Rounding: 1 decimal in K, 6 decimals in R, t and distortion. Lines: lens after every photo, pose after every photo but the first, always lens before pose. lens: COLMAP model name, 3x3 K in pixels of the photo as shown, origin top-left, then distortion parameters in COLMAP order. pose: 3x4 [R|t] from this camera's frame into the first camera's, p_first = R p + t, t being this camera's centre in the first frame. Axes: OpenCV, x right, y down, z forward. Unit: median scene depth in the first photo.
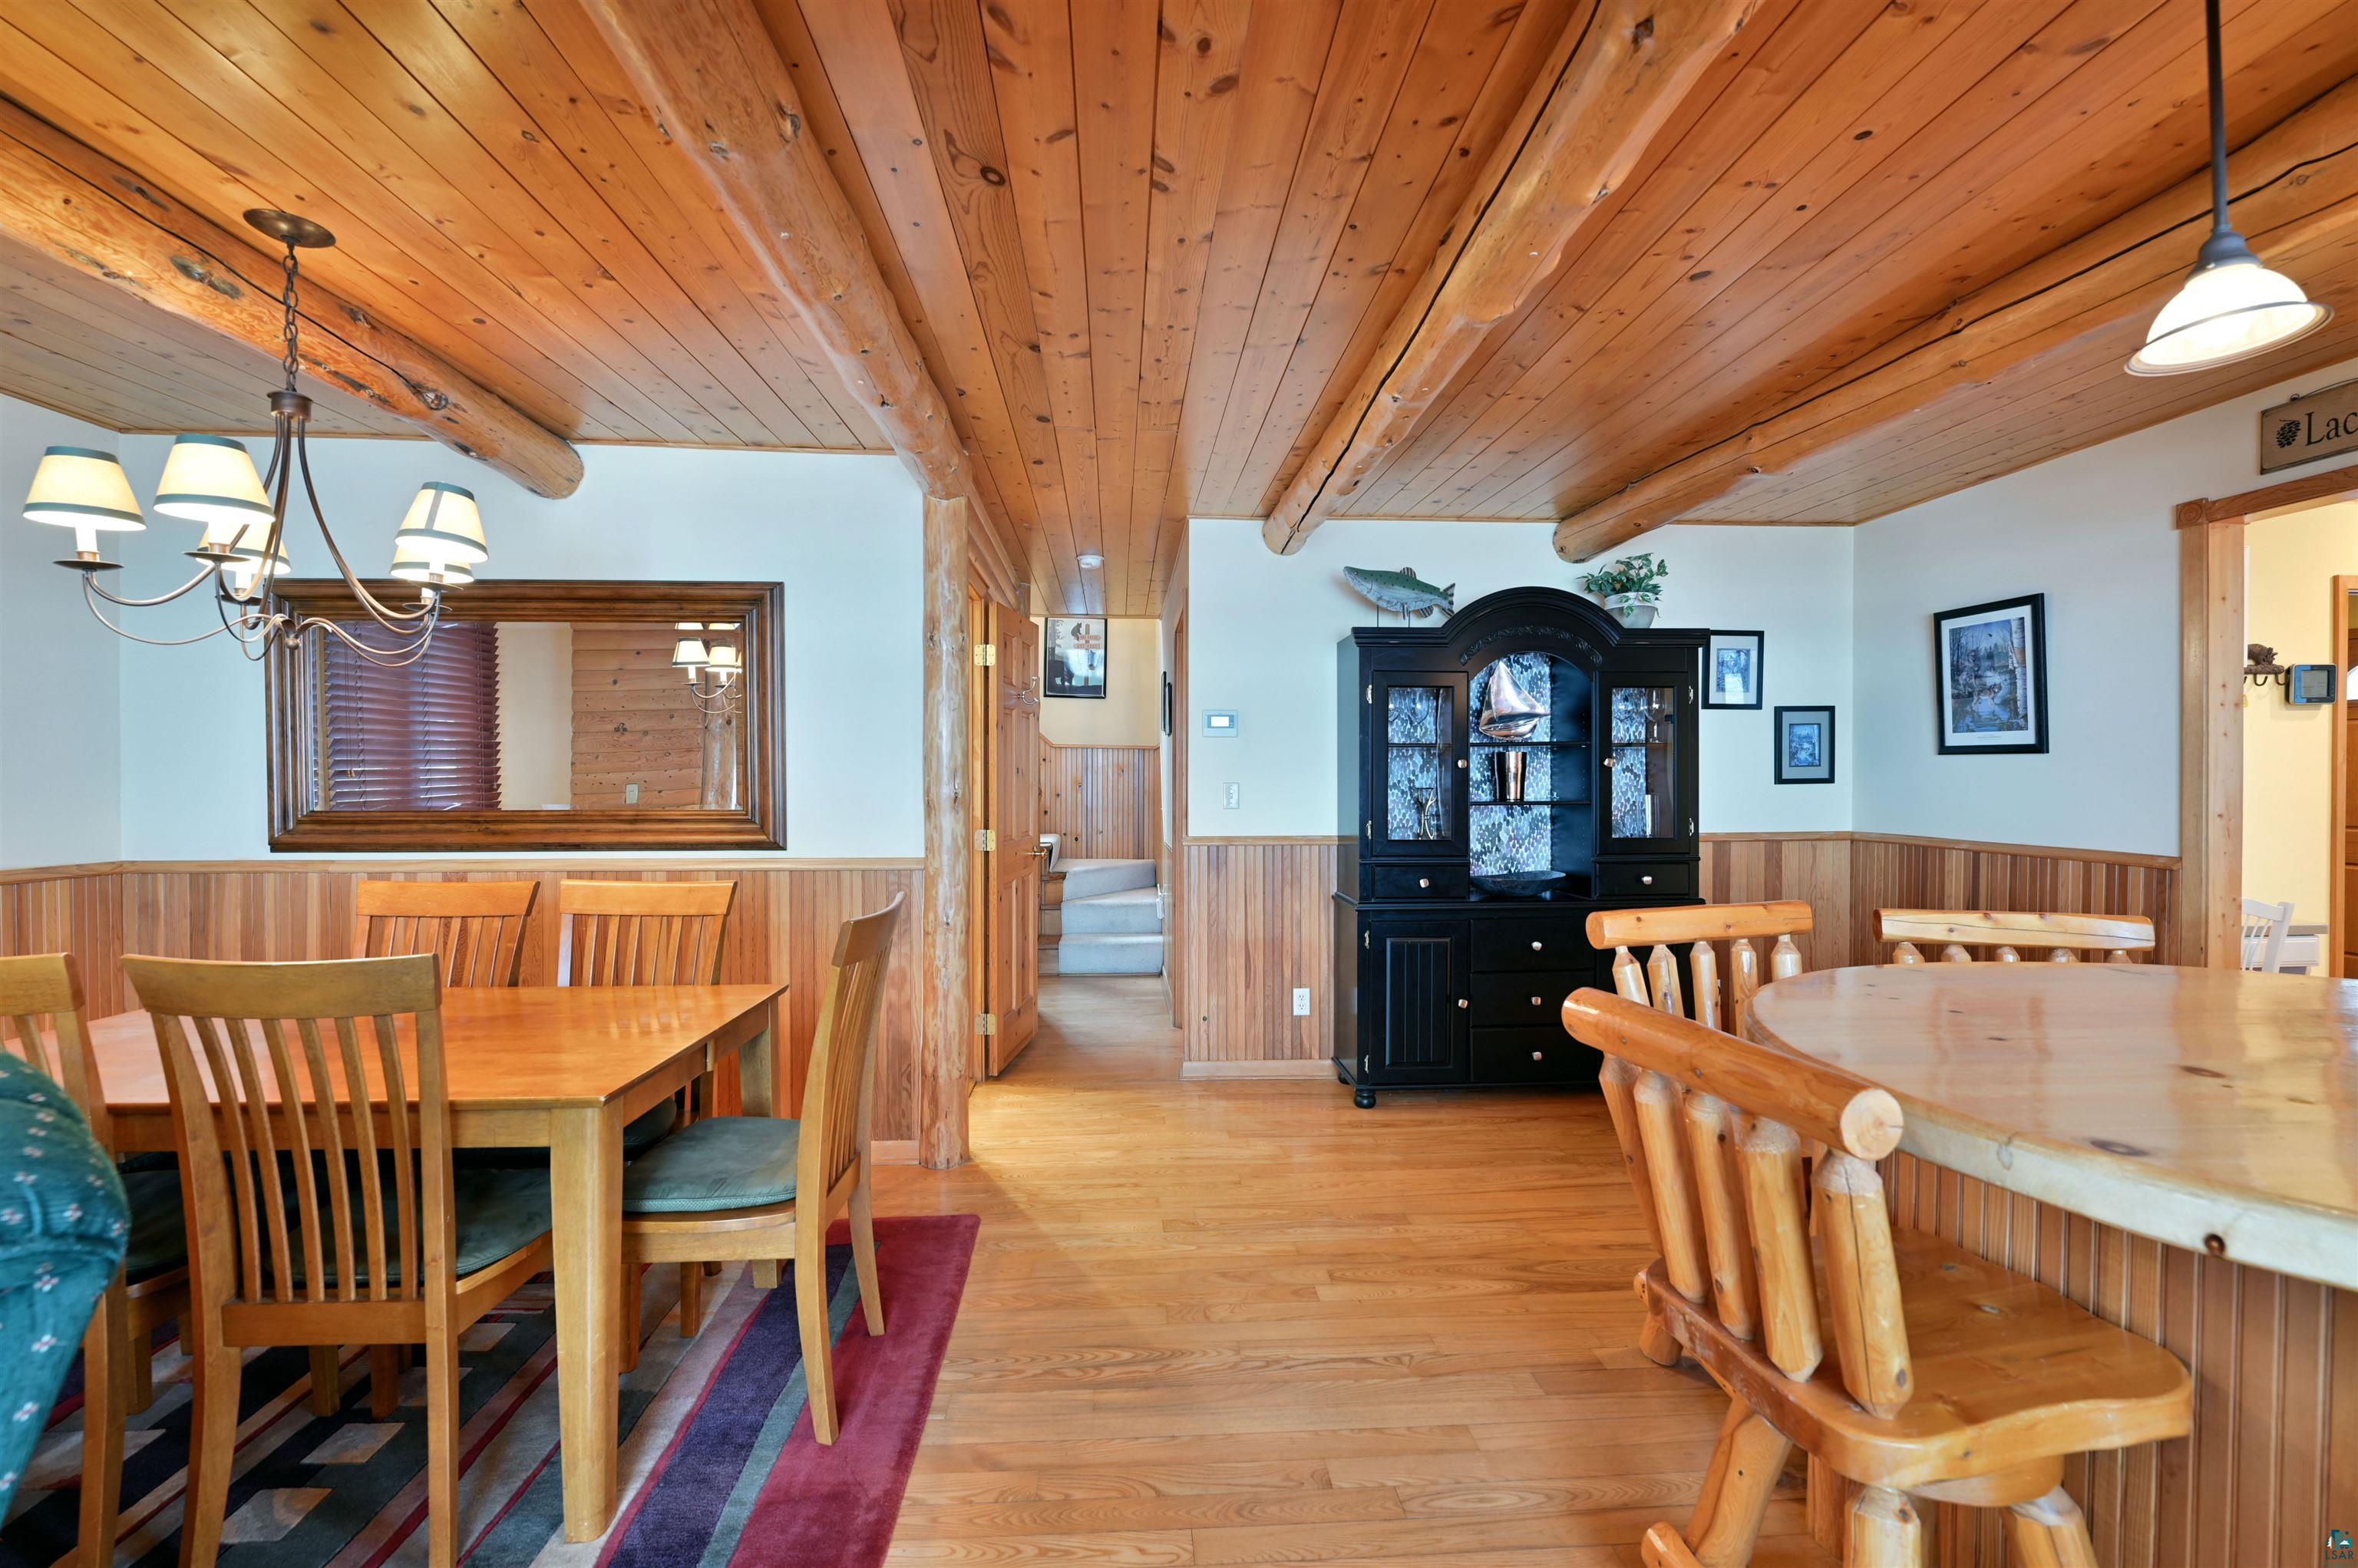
lens RADIAL K [[1002.1, 0, 1179.0], [0, 1002.1, 784.0], [0, 0, 1]] dist [-0.002528, -0.000302]
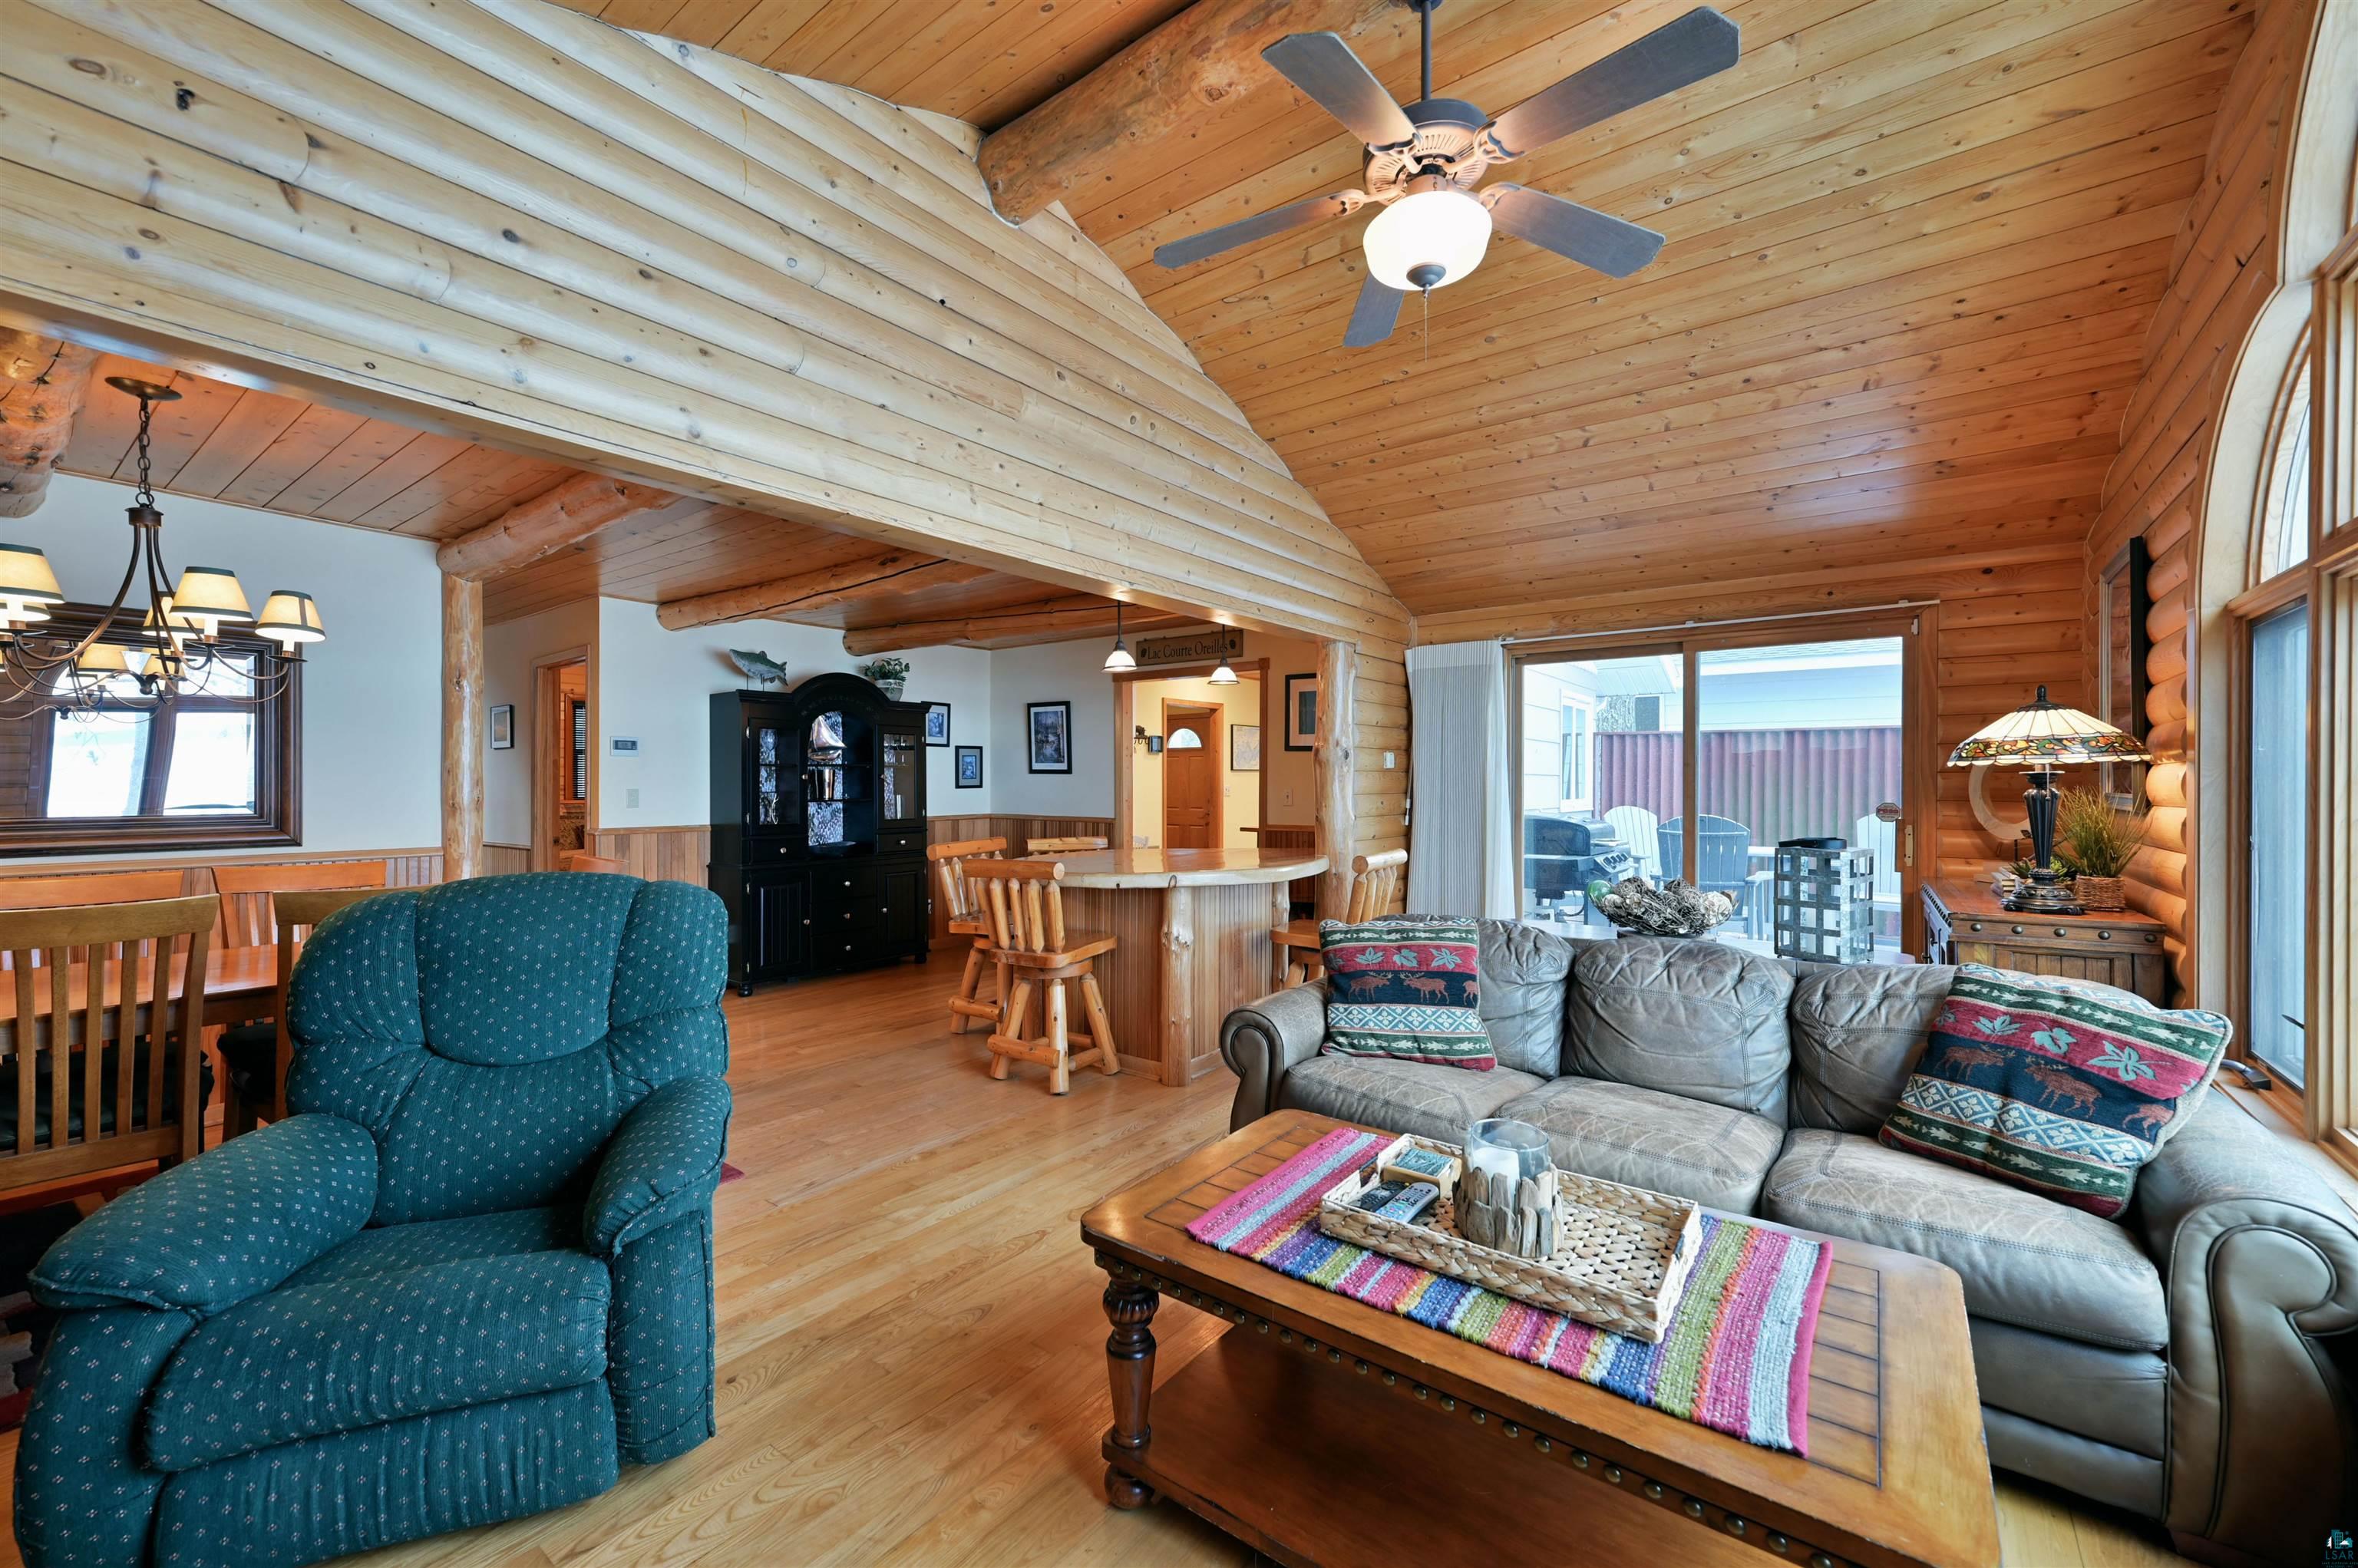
lens RADIAL K [[951.6, 0, 1186.0], [0, 951.6, 779.7], [0, 0, 1]] dist [-0.001014, 0.000271]
pose [[0.653607, 0.002610, 0.756830, -0.503033], [0.004598, 0.999962, -0.007419, -0.001283], [-0.756821, 0.008329, 0.653570, -0.509303]]
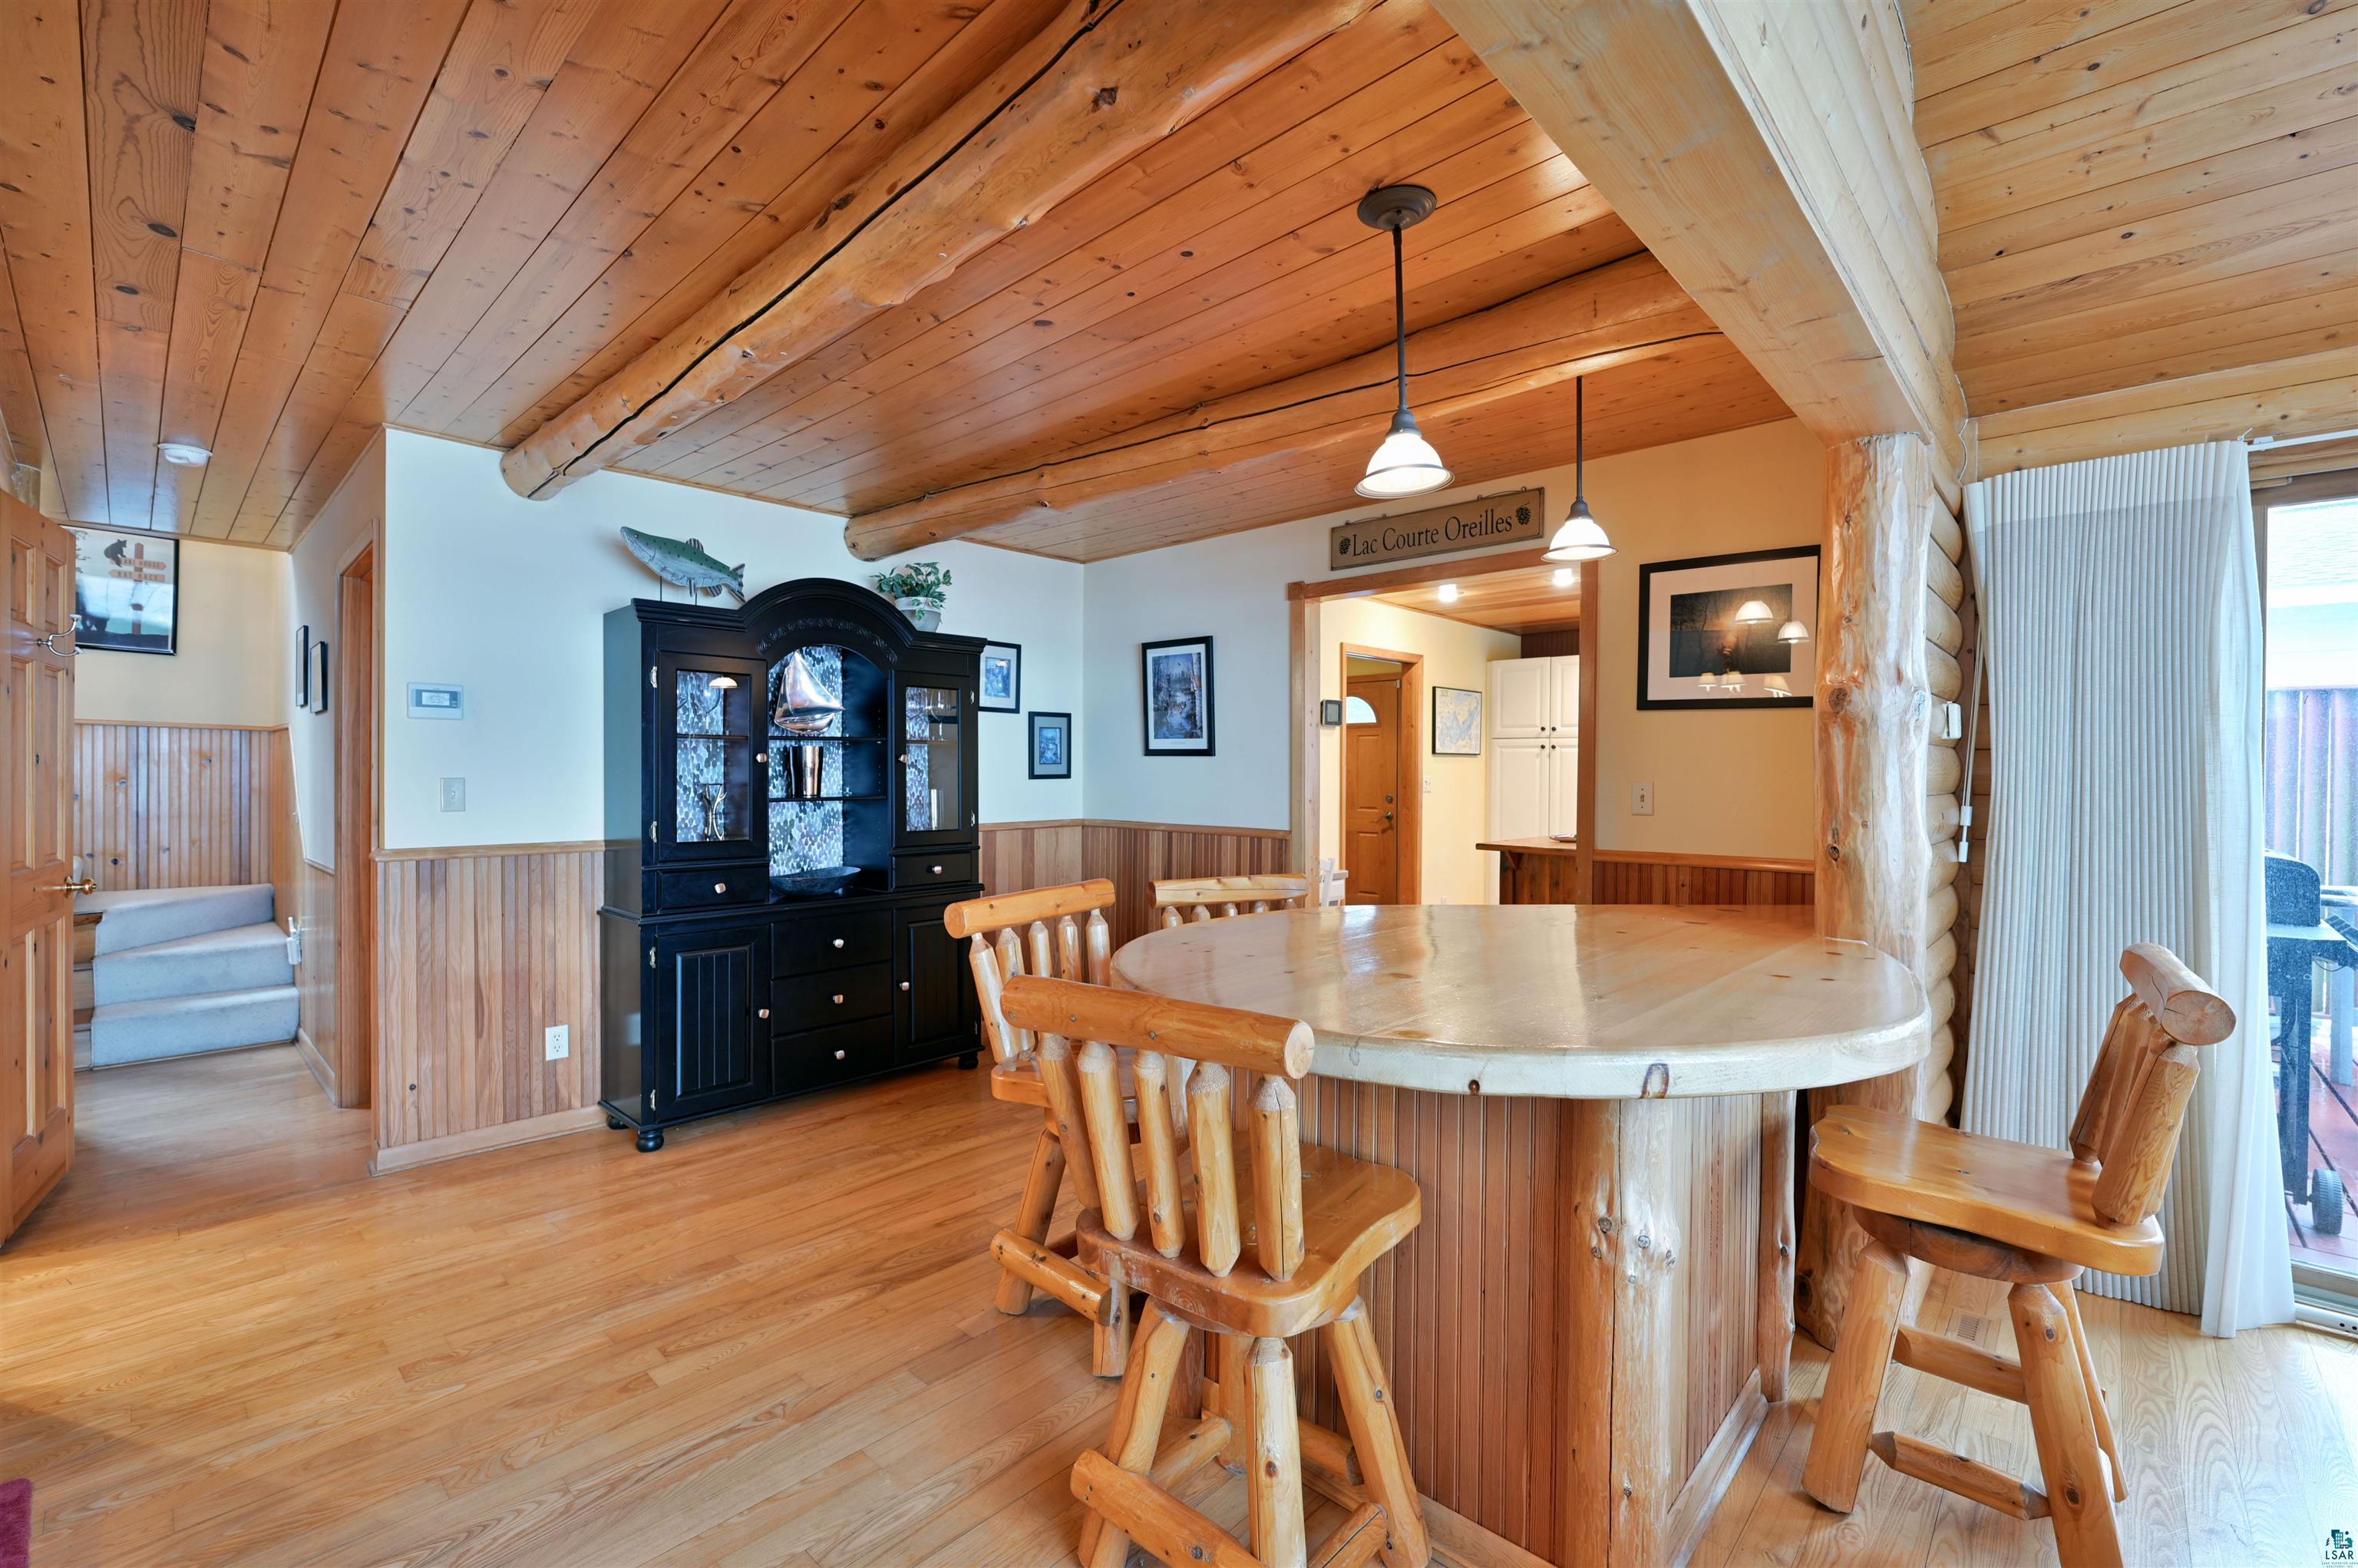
lens RADIAL K [[1008.0, 0, 1180.0], [0, 1008.0, 775.7], [0, 0, 1]] dist [-0.004499, 0.000307]
pose [[0.731018, 0.001813, 0.682356, -0.075732], [0.000121, 0.999996, -0.002787, -0.000839], [-0.682358, 0.002119, 0.731015, 0.044859]]
